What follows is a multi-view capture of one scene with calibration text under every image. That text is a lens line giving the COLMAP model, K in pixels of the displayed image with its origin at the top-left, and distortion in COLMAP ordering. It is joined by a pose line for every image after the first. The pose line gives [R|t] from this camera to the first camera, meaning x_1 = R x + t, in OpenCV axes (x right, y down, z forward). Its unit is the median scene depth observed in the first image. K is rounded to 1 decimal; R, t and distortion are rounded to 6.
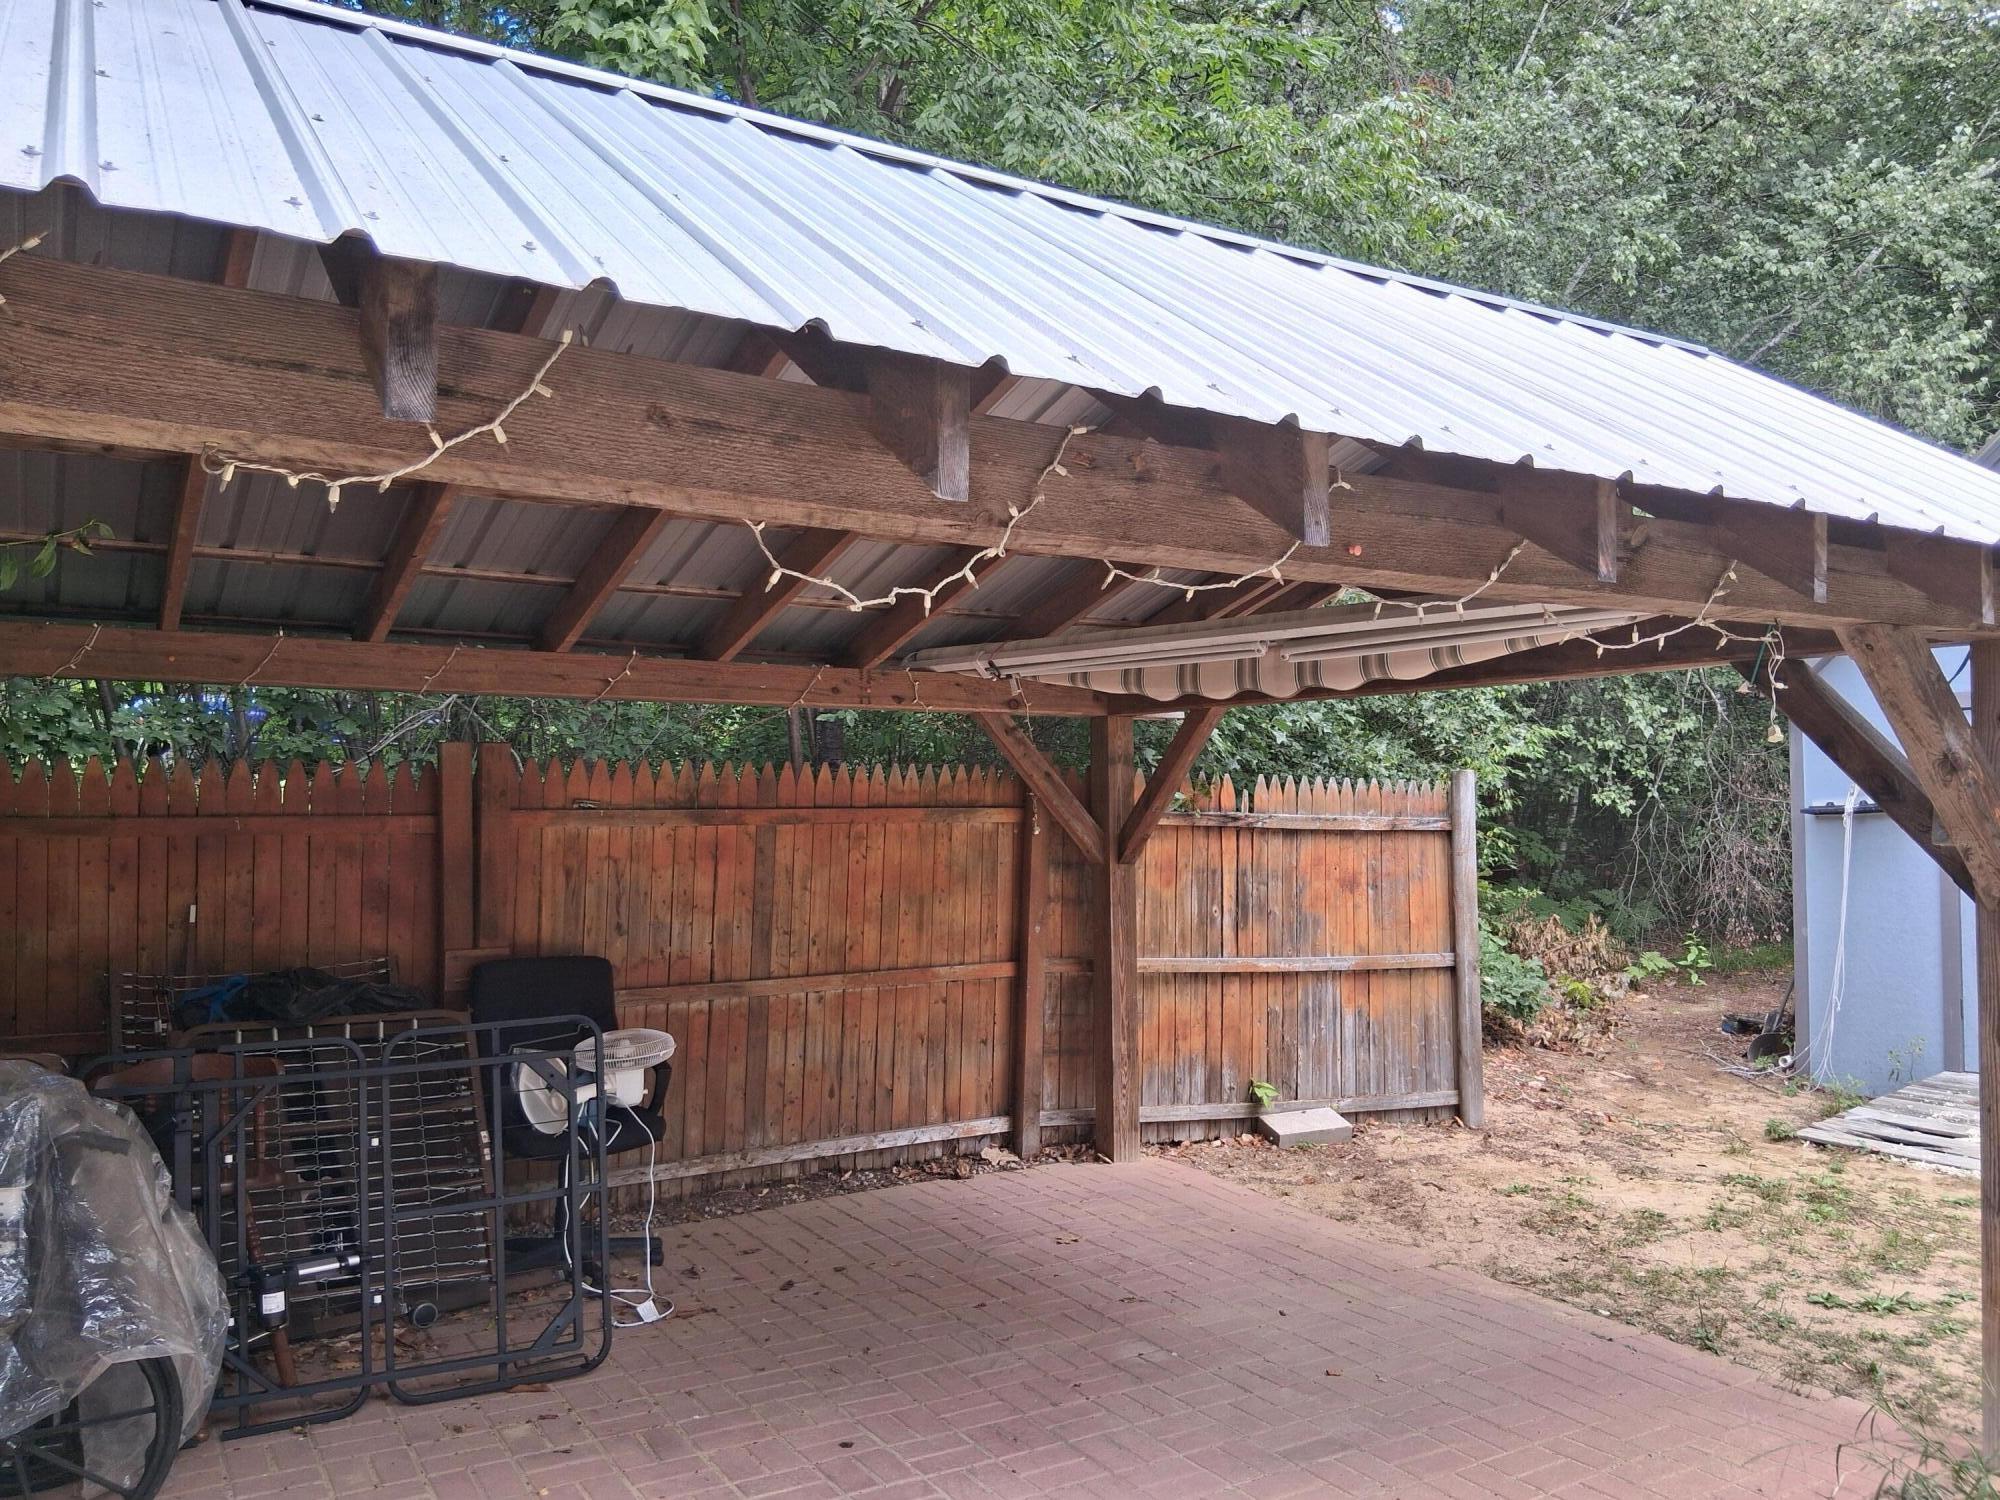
lens RADIAL K [[1526.9, 0, 998.6], [0, 1526.9, 757.4], [0, 0, 1]] dist [0.095427, -0.143445]
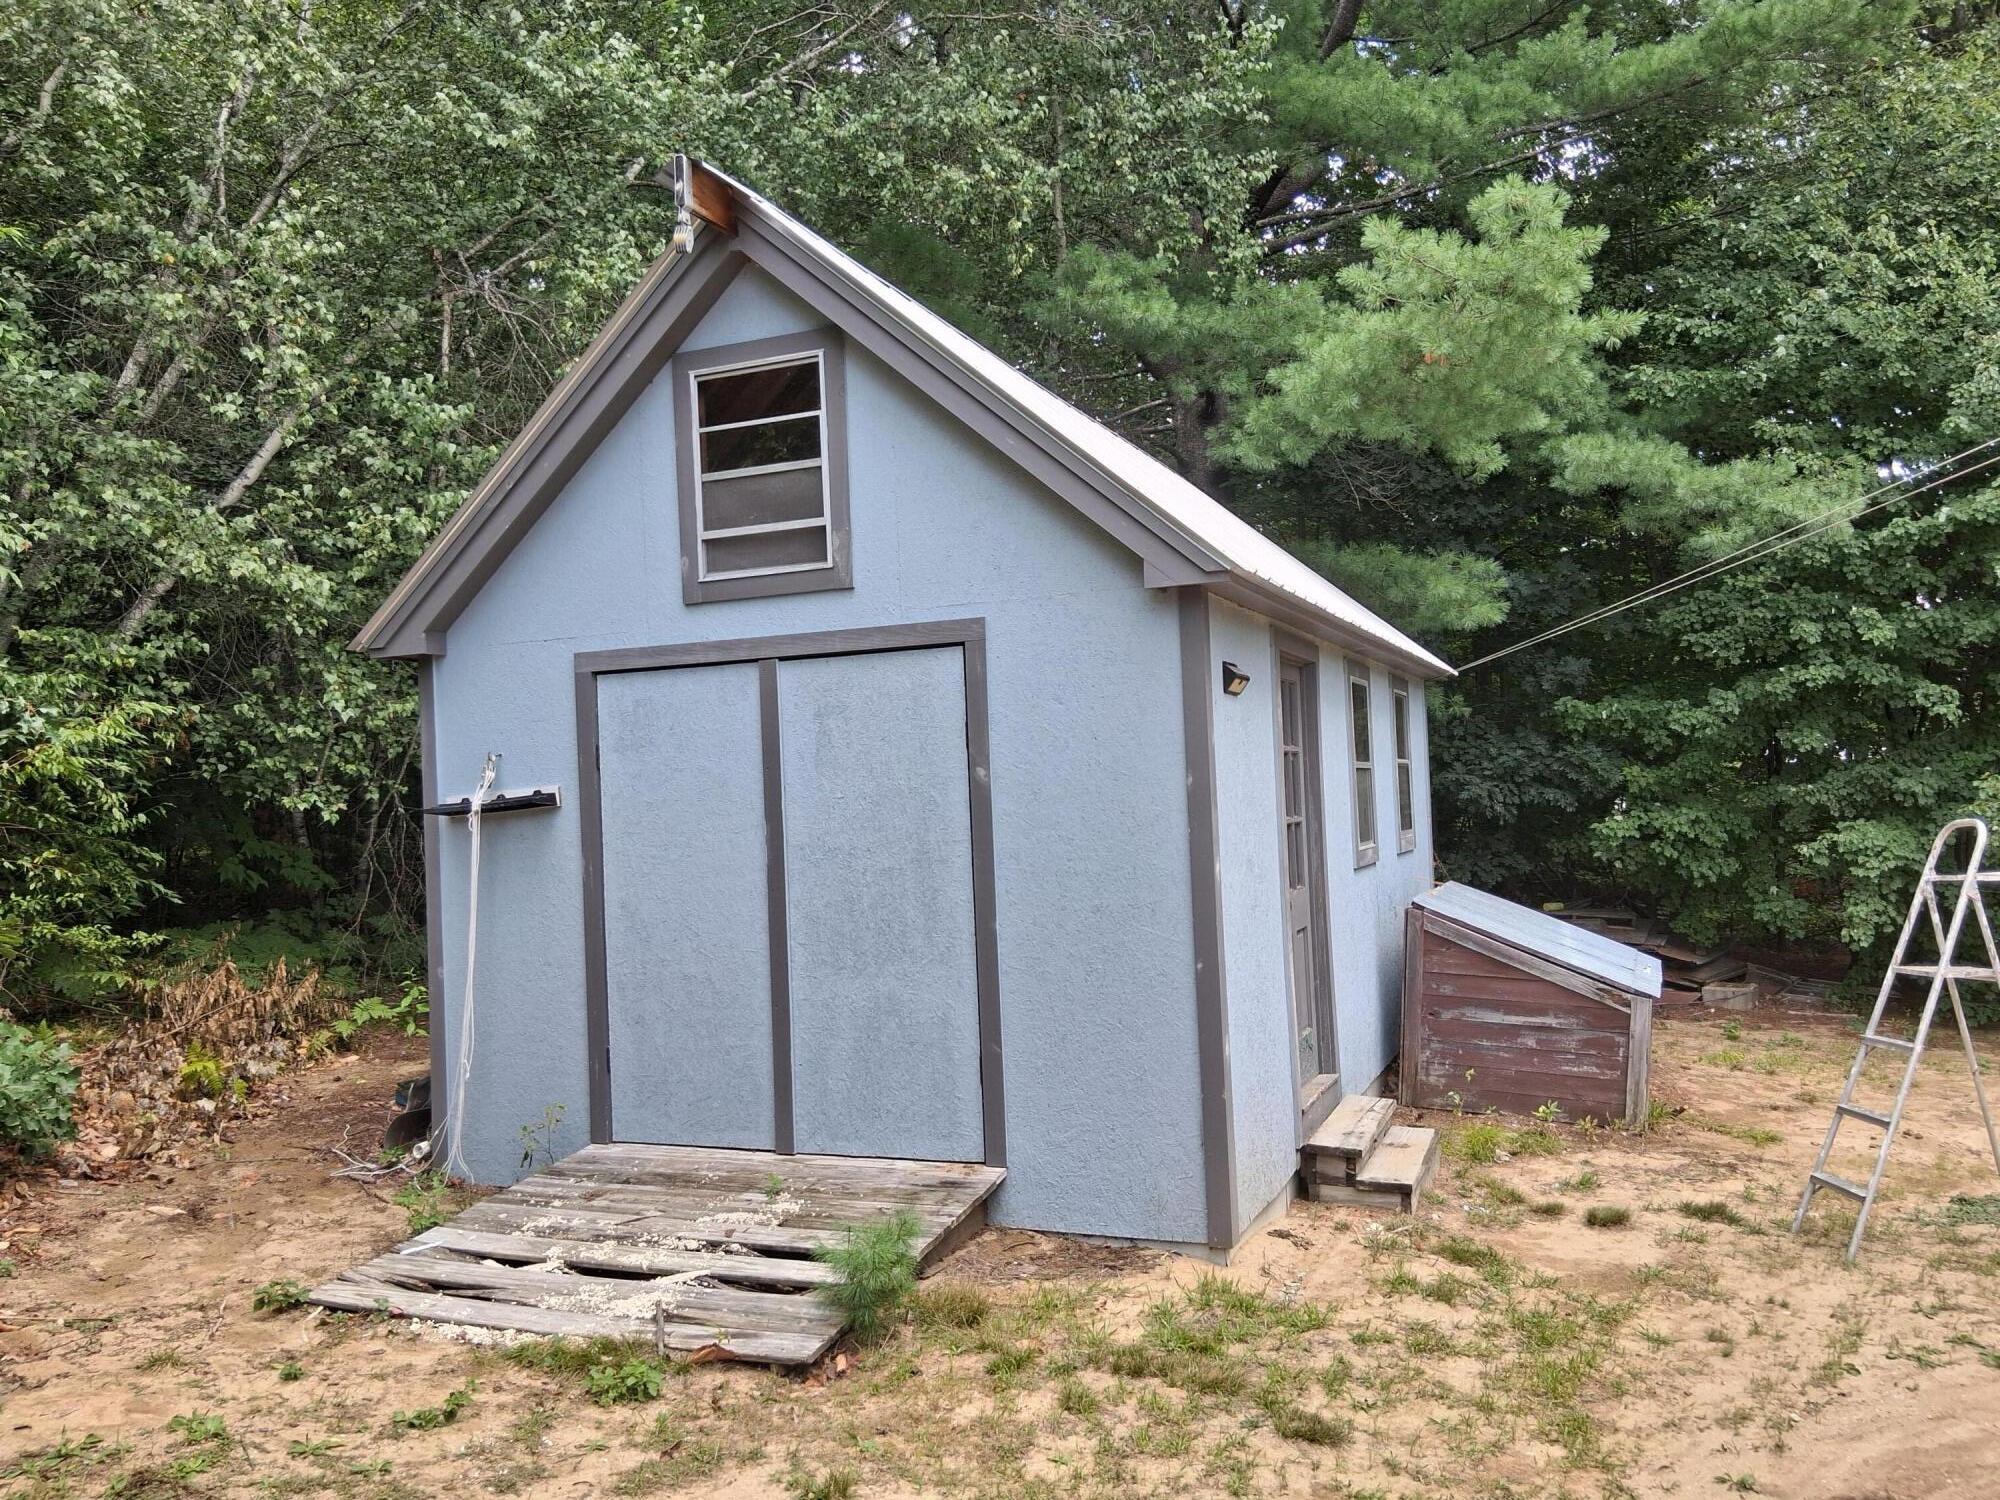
lens RADIAL K [[1526.9, 0, 992.8], [0, 1526.9, 753.1], [0, 0, 1]] dist [0.095427, -0.143445]
pose [[0.824955, -0.009836, 0.565112, 0.269589], [0.015583, 0.999864, -0.005346, 0.012681], [-0.564983, 0.013216, 0.824997, 0.199347]]
